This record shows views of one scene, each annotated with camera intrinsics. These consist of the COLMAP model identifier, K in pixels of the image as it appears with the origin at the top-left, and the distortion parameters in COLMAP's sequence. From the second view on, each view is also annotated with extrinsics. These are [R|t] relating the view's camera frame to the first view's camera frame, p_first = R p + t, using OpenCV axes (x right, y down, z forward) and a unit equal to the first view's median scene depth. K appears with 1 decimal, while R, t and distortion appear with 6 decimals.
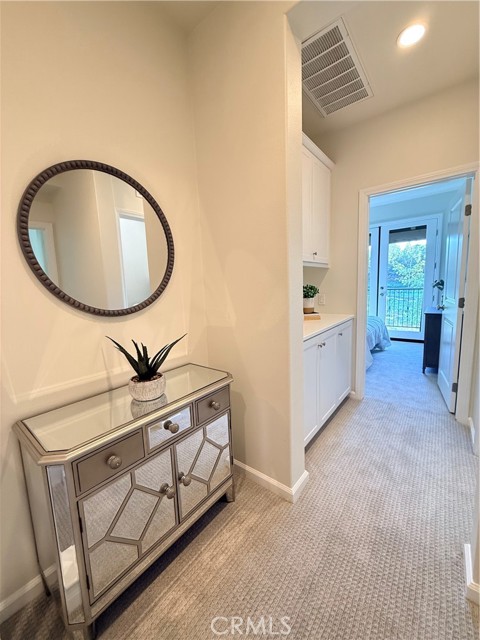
lens RADIAL K [[255.3, 0, 238.7], [0, 255.3, 318.4], [0, 0, 1]] dist [0.002188, 0.000092]
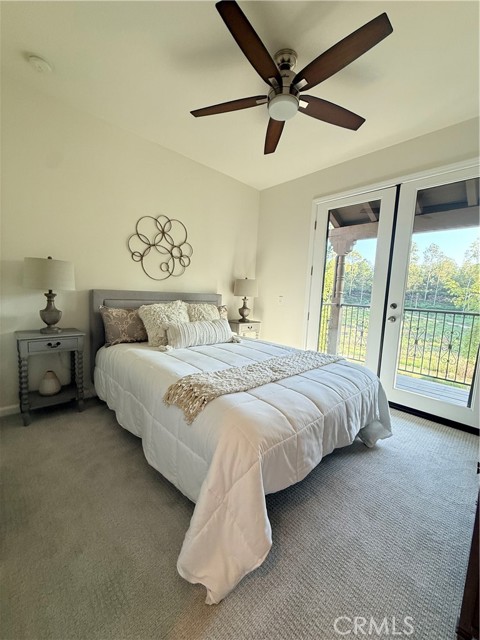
lens RADIAL K [[255.3, 0, 240.4], [0, 255.3, 318.1], [0, 0, 1]] dist [0.002188, 0.000092]
pose [[0.987246, 0.091503, -0.130278, 0.330361], [-0.095413, 0.995147, -0.024075, -0.054080], [0.127443, 0.036198, 0.991185, 0.465075]]
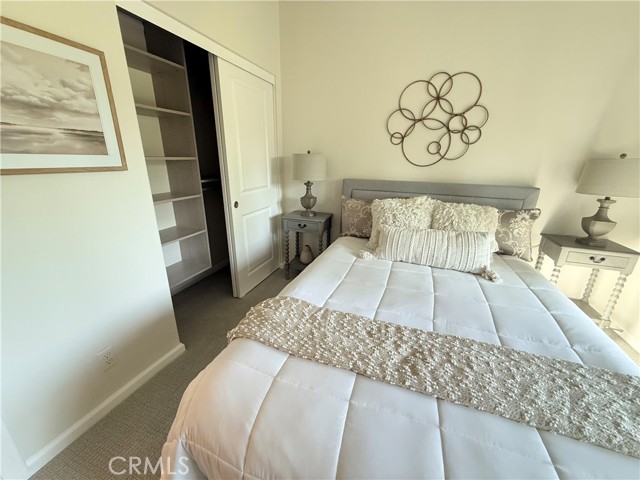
lens RADIAL K [[255.3, 0, 319.4], [0, 255.3, 241.2], [0, 0, 1]] dist [0.002188, 0.000092]
pose [[0.323356, 0.337040, -0.884220, 0.545928], [-0.149029, 0.940897, 0.304144, -0.175775], [0.934469, 0.033428, 0.354473, 0.862539]]
